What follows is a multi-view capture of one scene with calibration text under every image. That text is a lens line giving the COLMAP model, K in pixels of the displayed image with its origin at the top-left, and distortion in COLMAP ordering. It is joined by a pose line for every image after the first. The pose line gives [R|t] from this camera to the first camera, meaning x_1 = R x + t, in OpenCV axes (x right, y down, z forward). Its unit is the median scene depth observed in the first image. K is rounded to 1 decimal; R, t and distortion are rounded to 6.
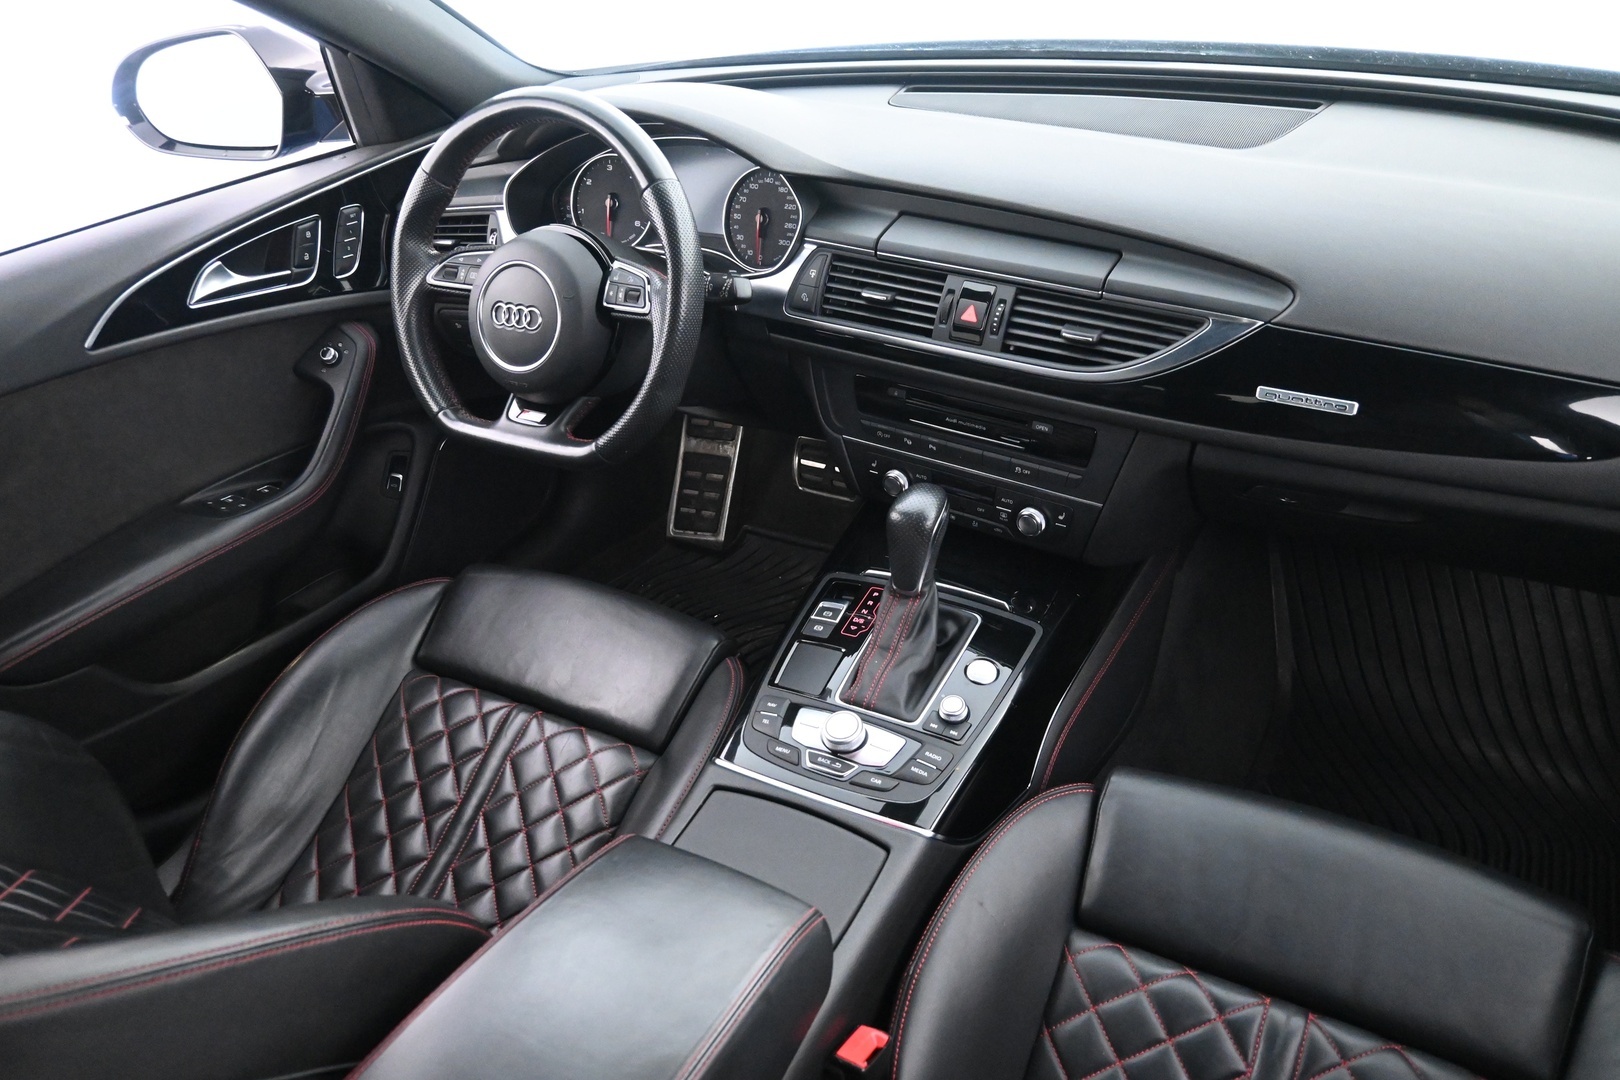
lens RADIAL K [[1194.1, 0, 810.2], [0, 1194.1, 543.7], [0, 0, 1]] dist [-0.012061, -0.000302]
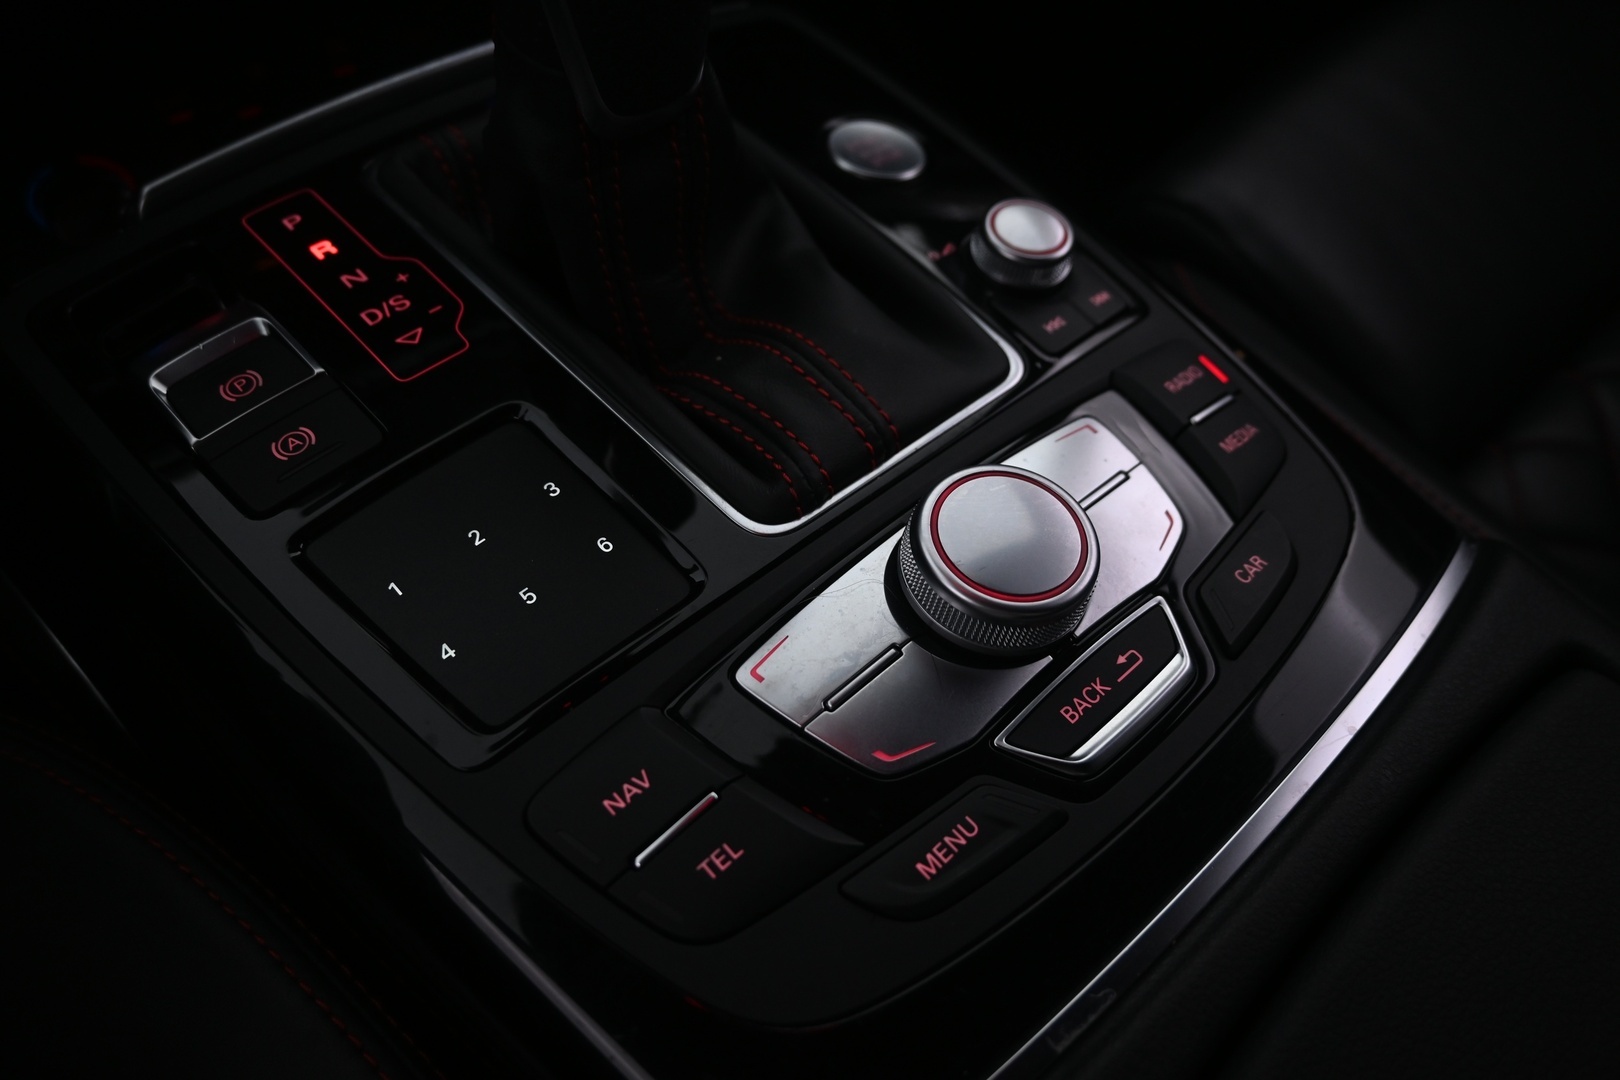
lens RADIAL K [[1194.1, 0, 815.5], [0, 1194.1, 538.3], [0, 0, 1]] dist [-0.012061, -0.000302]
pose [[0.307067, -0.640259, 0.704115, -0.116744], [0.507899, 0.735937, 0.447699, 0.035459], [-0.804828, 0.220146, 0.551169, 0.800302]]
